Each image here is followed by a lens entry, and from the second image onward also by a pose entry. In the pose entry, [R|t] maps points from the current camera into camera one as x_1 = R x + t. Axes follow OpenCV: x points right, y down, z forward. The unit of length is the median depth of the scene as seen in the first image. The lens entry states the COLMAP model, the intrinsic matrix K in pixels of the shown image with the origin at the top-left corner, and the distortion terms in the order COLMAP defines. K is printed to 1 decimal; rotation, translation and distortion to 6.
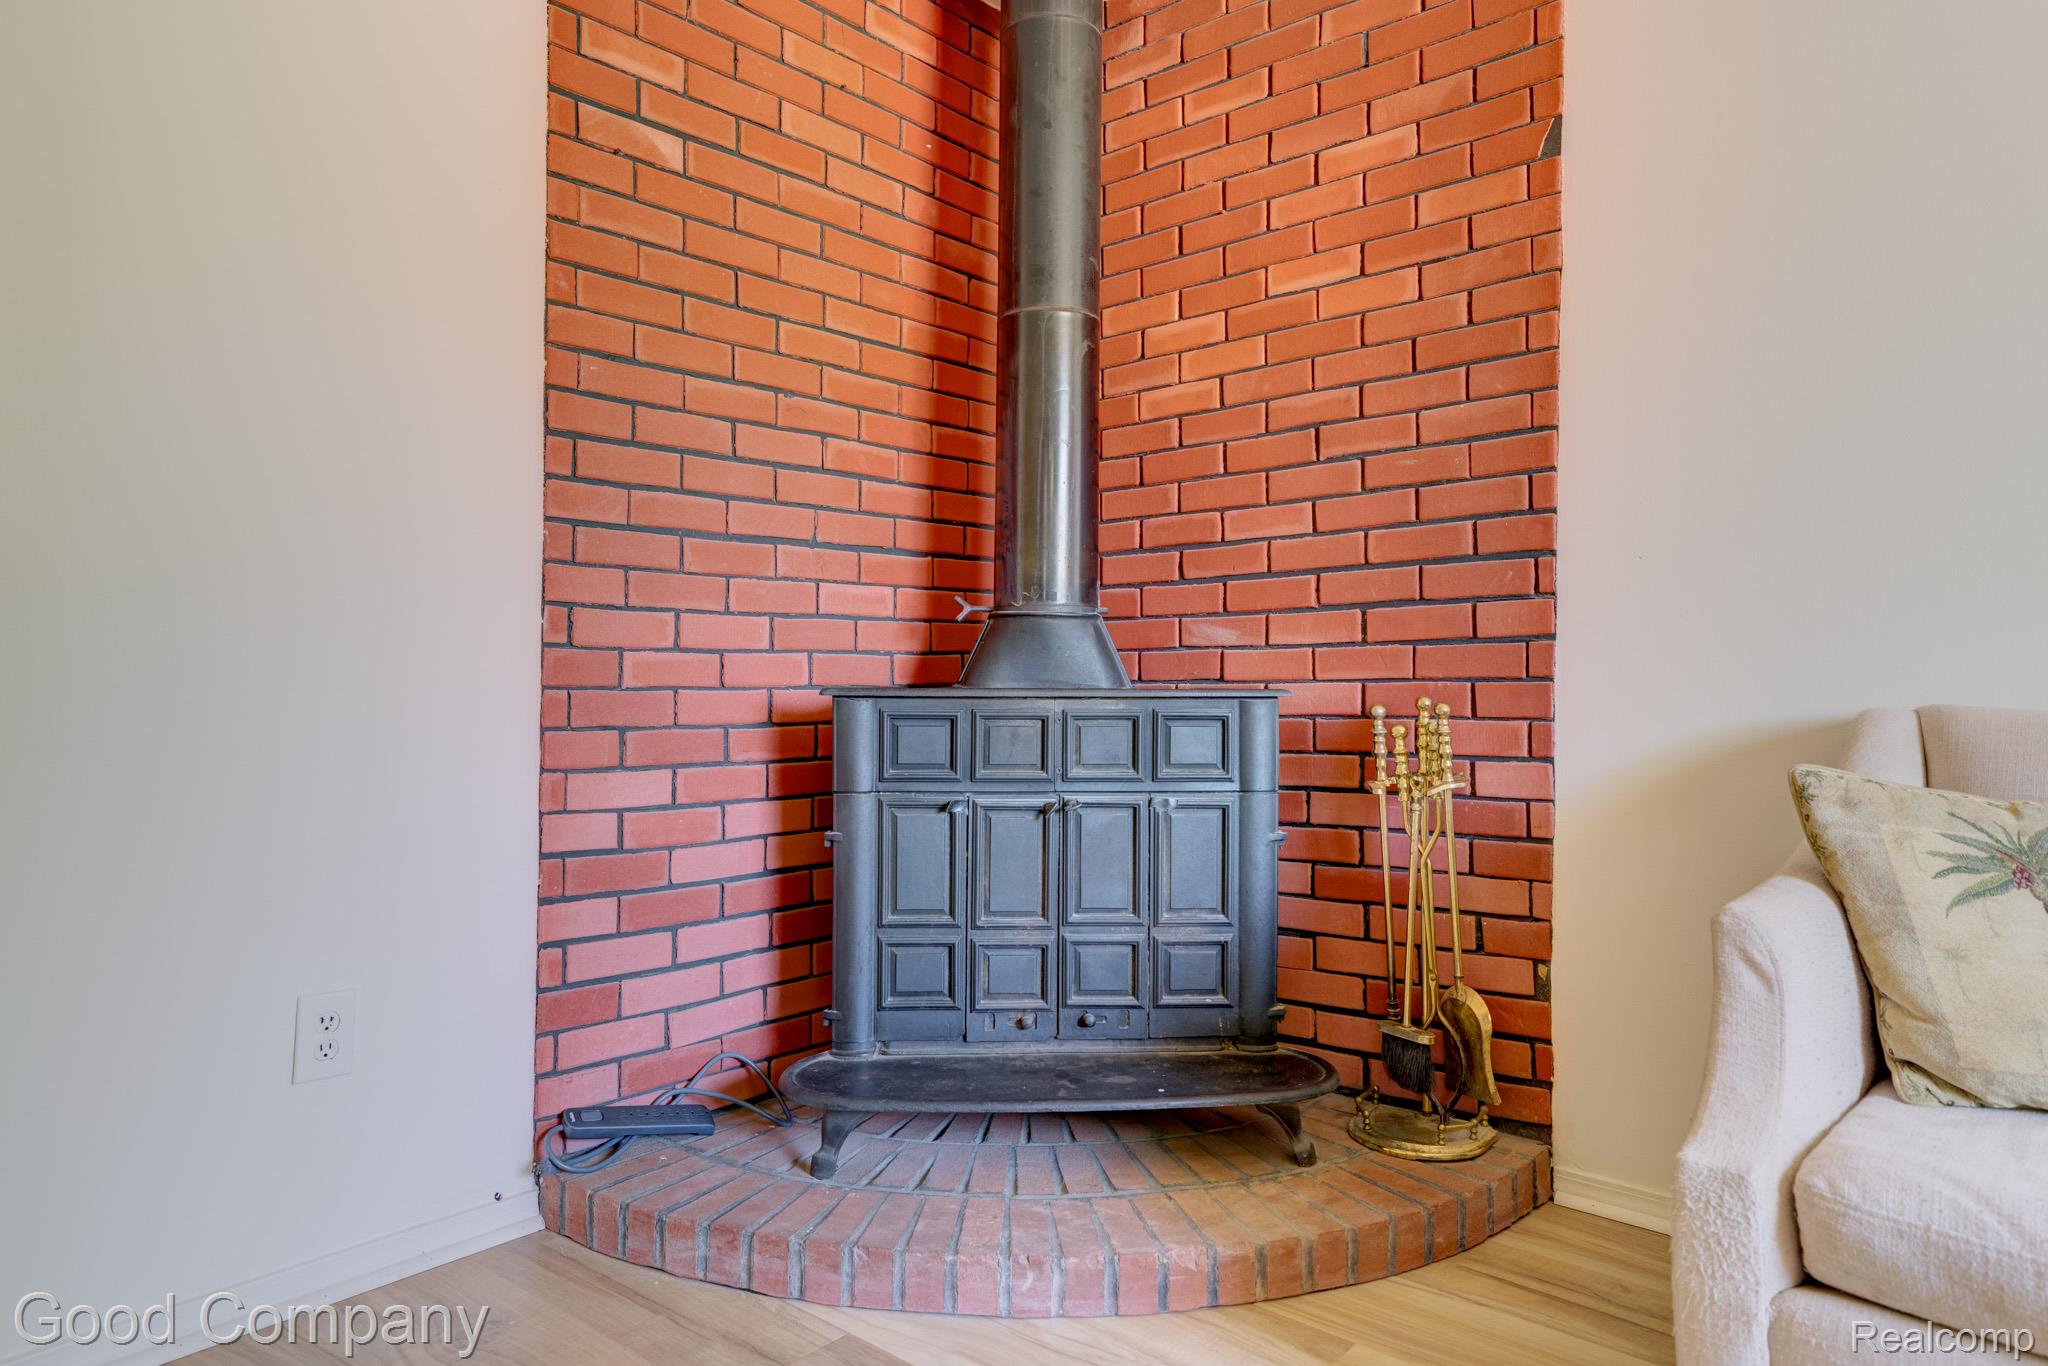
lens RADIAL K [[1287.7, 0, 1017.5], [0, 1287.7, 675.1], [0, 0, 1]] dist [0.014504, 0.003651]
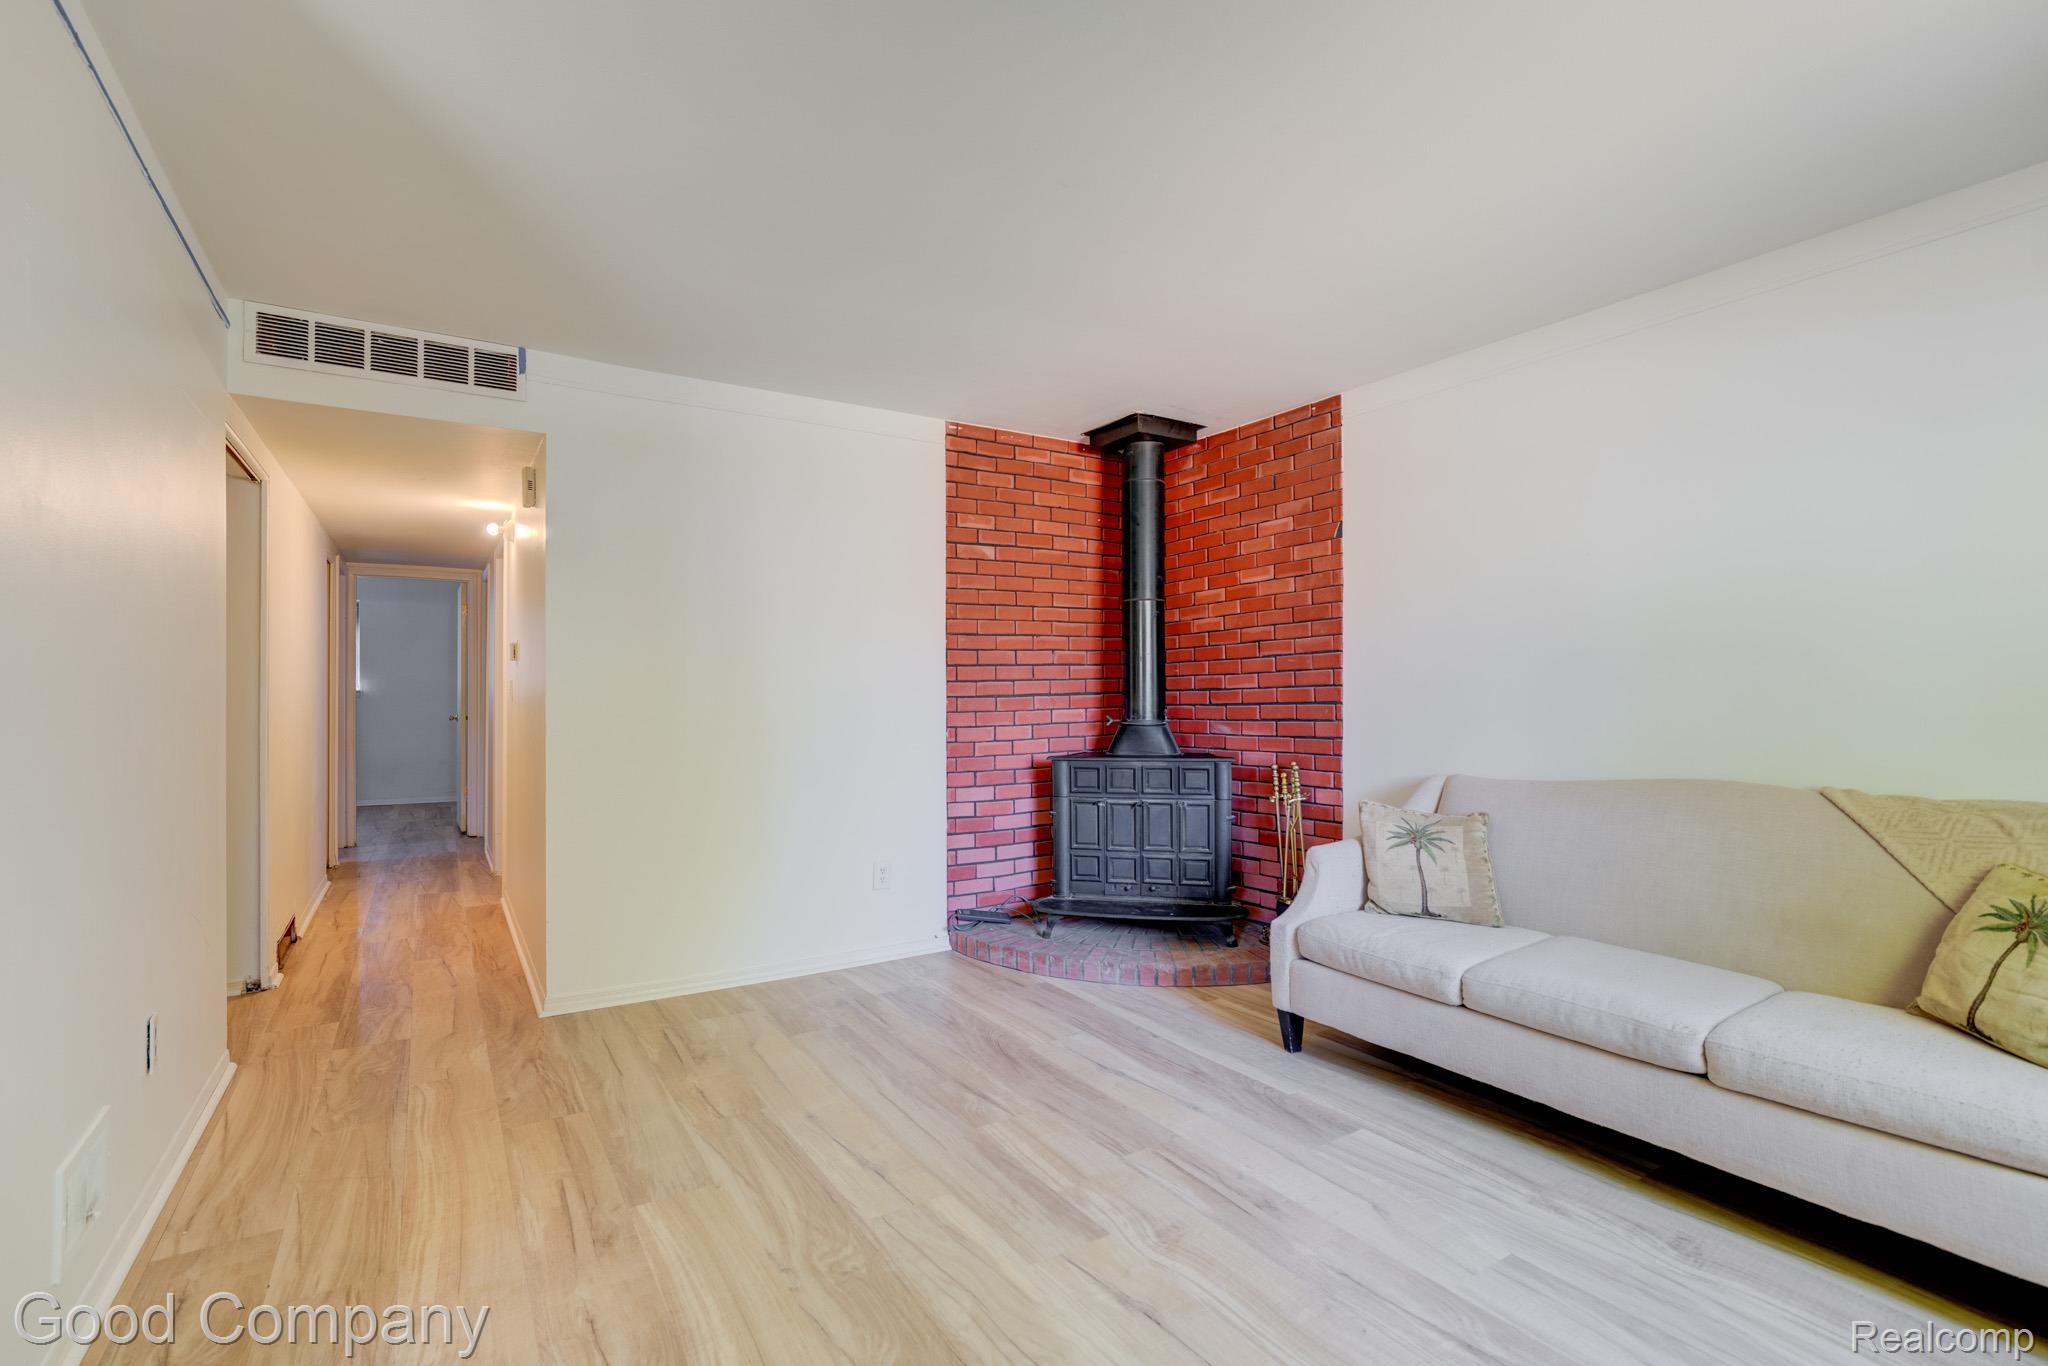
lens RADIAL K [[931.1, 0, 1009.7], [0, 931.1, 694.4], [0, 0, 1]] dist [-0.018974, 0.011027]
pose [[0.956908, -0.010678, -0.290196, 0.322708], [0.014227, 0.999848, 0.010122, -0.135718], [0.290043, -0.013814, 0.956914, -0.823431]]
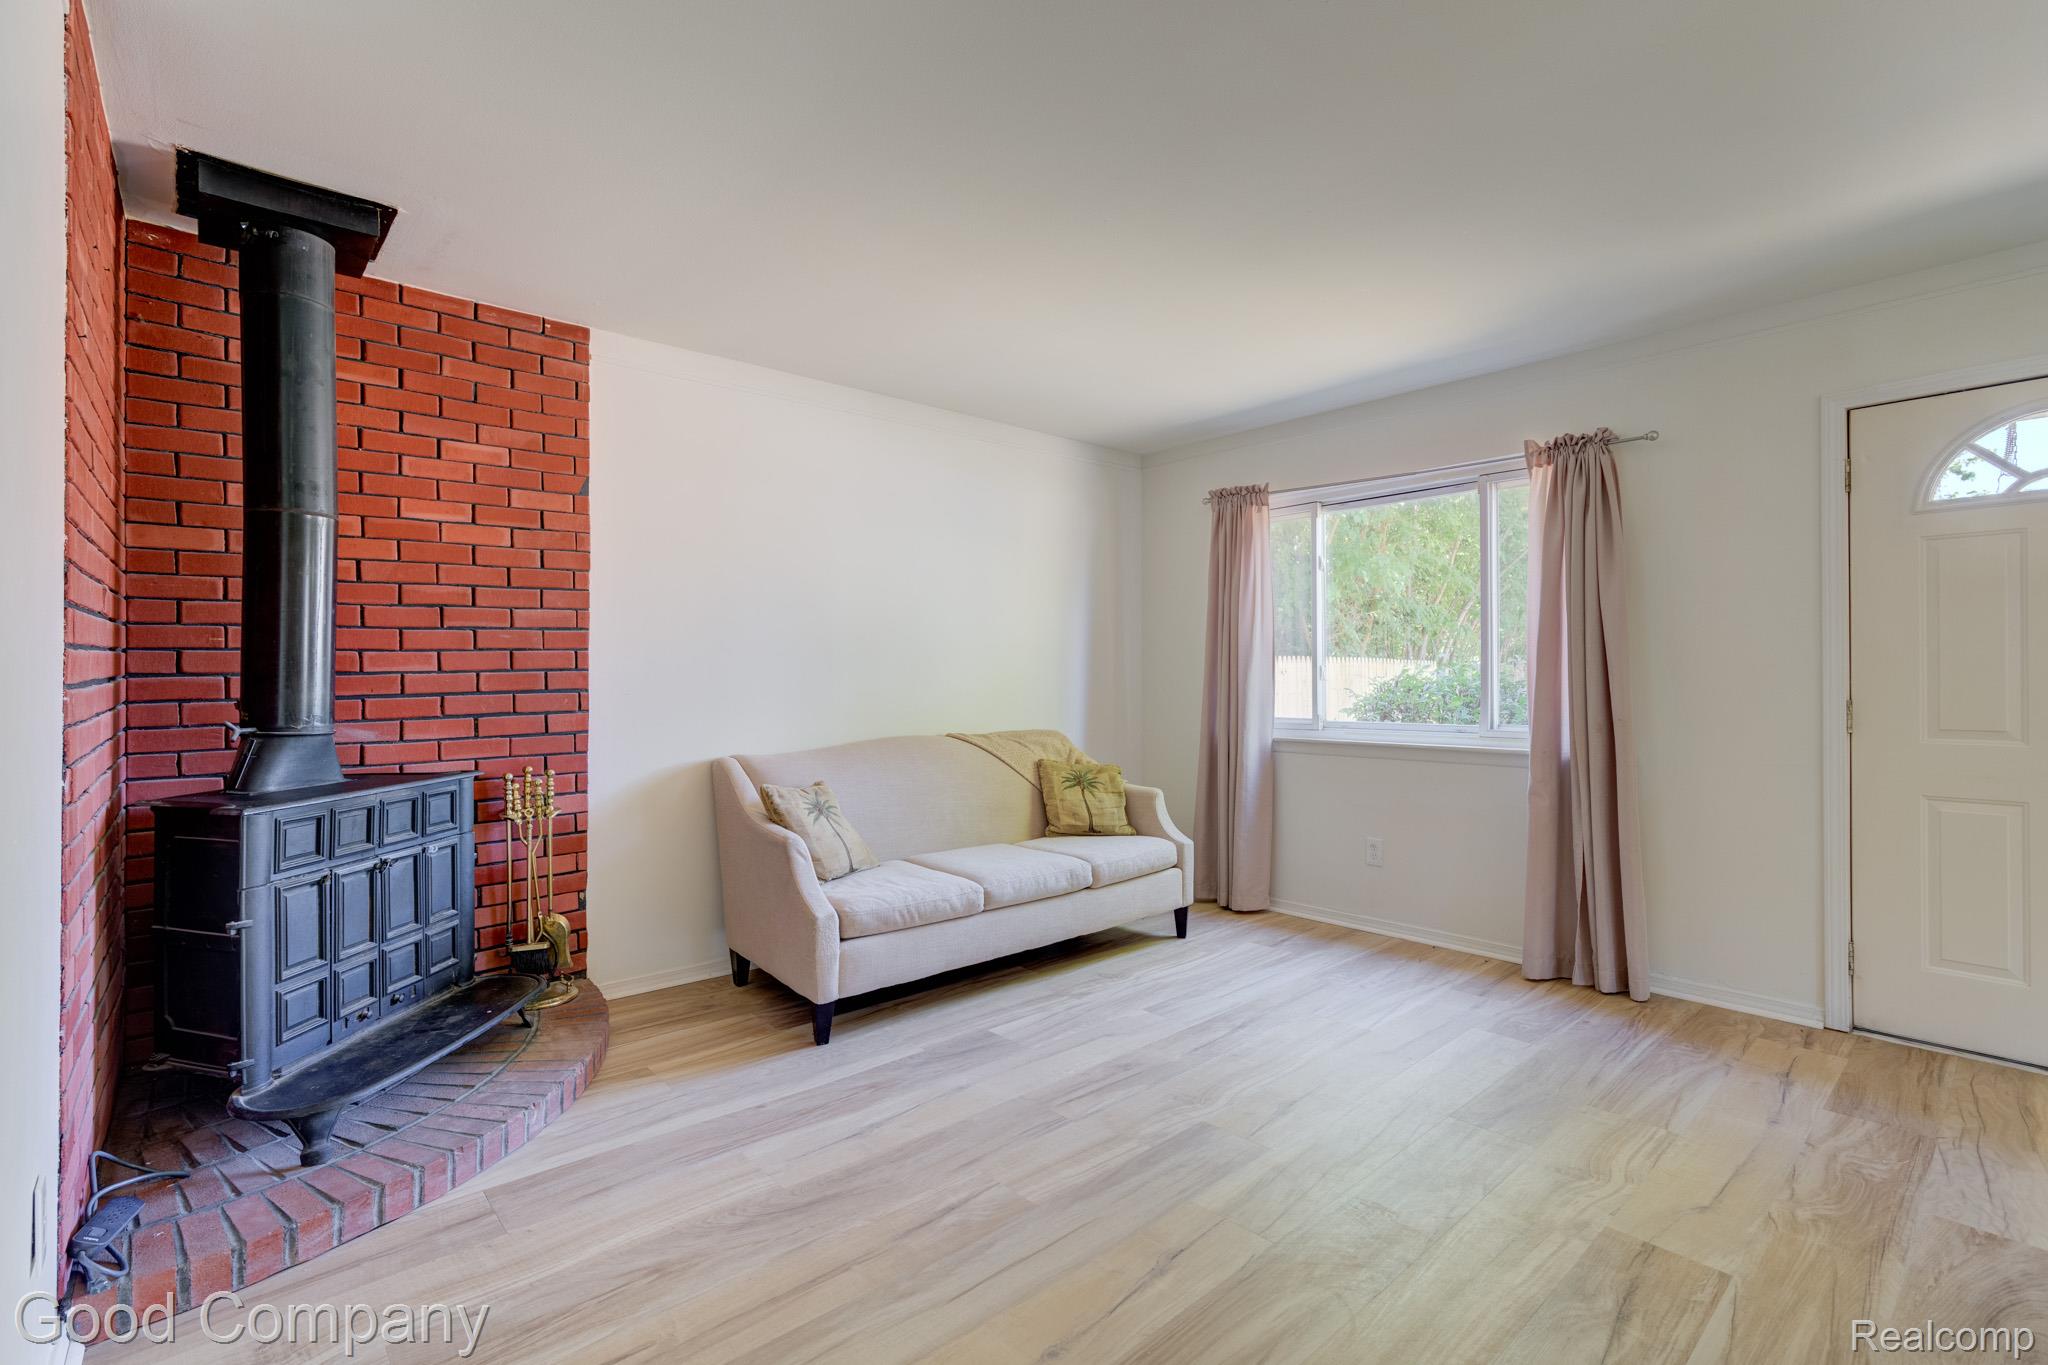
lens RADIAL K [[931.1, 0, 1023.6], [0, 931.1, 685.8], [0, 0, 1]] dist [-0.018974, 0.011027]
pose [[0.129574, -0.015666, 0.991446, -0.943182], [-0.008250, 0.999824, 0.016876, -0.131603], [-0.991535, -0.010367, 0.129422, 0.123369]]
